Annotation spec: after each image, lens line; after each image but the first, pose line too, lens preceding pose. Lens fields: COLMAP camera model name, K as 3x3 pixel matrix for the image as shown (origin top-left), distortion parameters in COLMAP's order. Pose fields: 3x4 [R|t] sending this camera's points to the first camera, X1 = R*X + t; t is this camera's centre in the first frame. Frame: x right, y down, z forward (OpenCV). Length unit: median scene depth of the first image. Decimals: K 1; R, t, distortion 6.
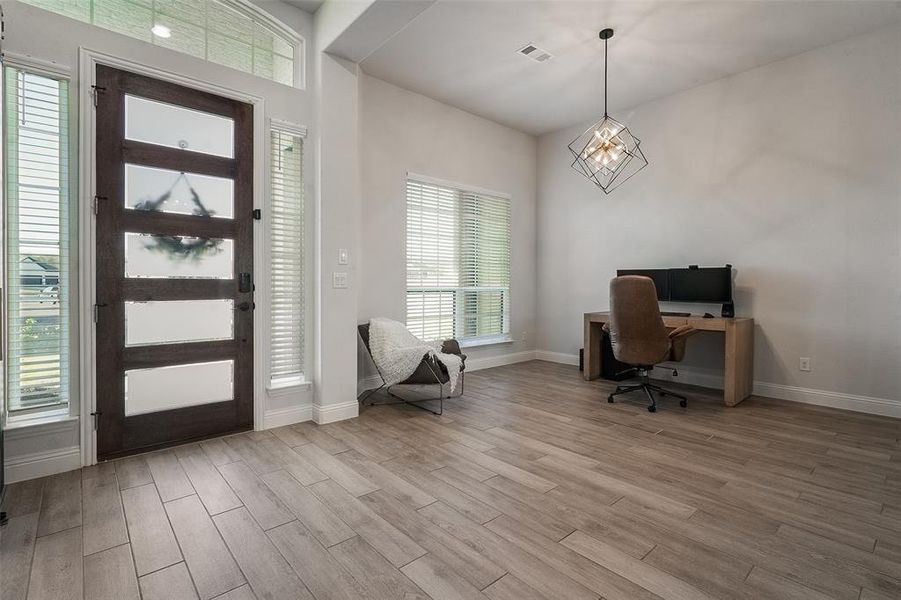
lens RADIAL K [[421.8, 0, 451.3], [0, 421.8, 286.3], [0, 0, 1]] dist [-0.001043, -0.000007]
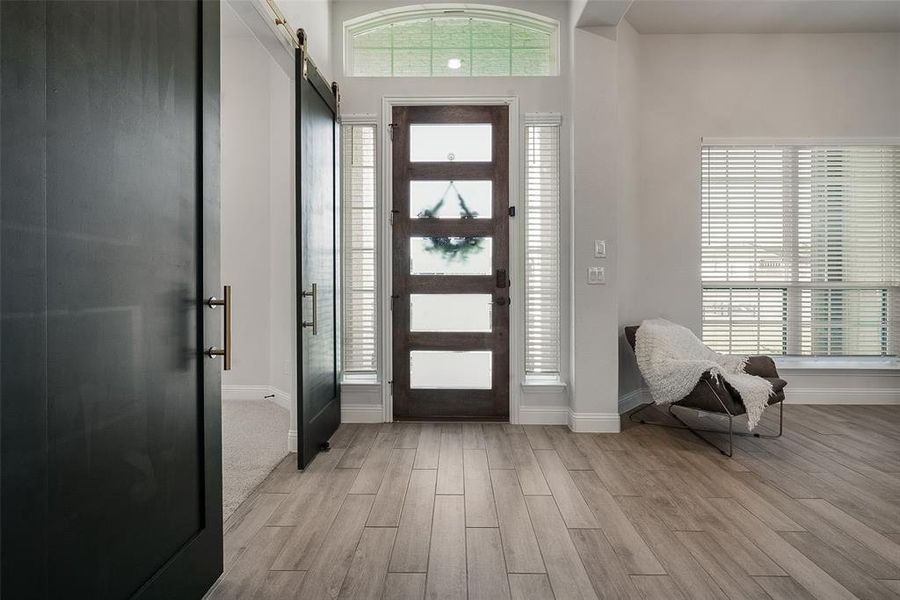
lens RADIAL K [[432.6, 0, 453.0], [0, 432.6, 277.8], [0, 0, 1]] dist [-0.000602, -0.000069]
pose [[0.744291, -0.003973, -0.667843, 0.134098], [-0.000488, 0.999979, -0.006492, -0.002795], [0.667855, 0.005158, 0.744274, 0.128333]]
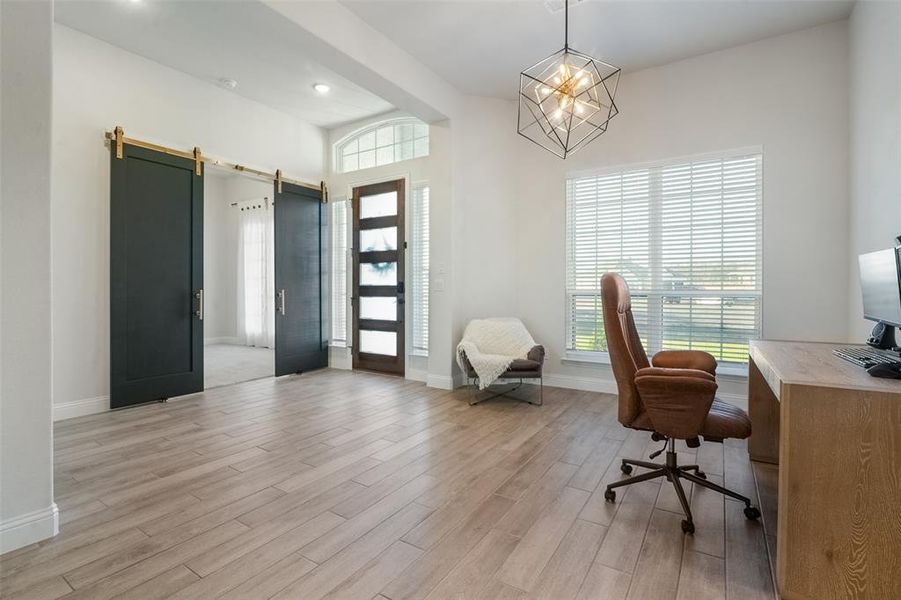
lens RADIAL K [[421.8, 0, 451.3], [0, 421.8, 286.3], [0, 0, 1]] dist [-0.001043, -0.000007]
pose [[0.277775, -0.007462, -0.960617, 1.170636], [-0.002159, 0.999962, -0.008392, 0.000911], [0.960644, 0.004405, 0.277749, 0.734631]]
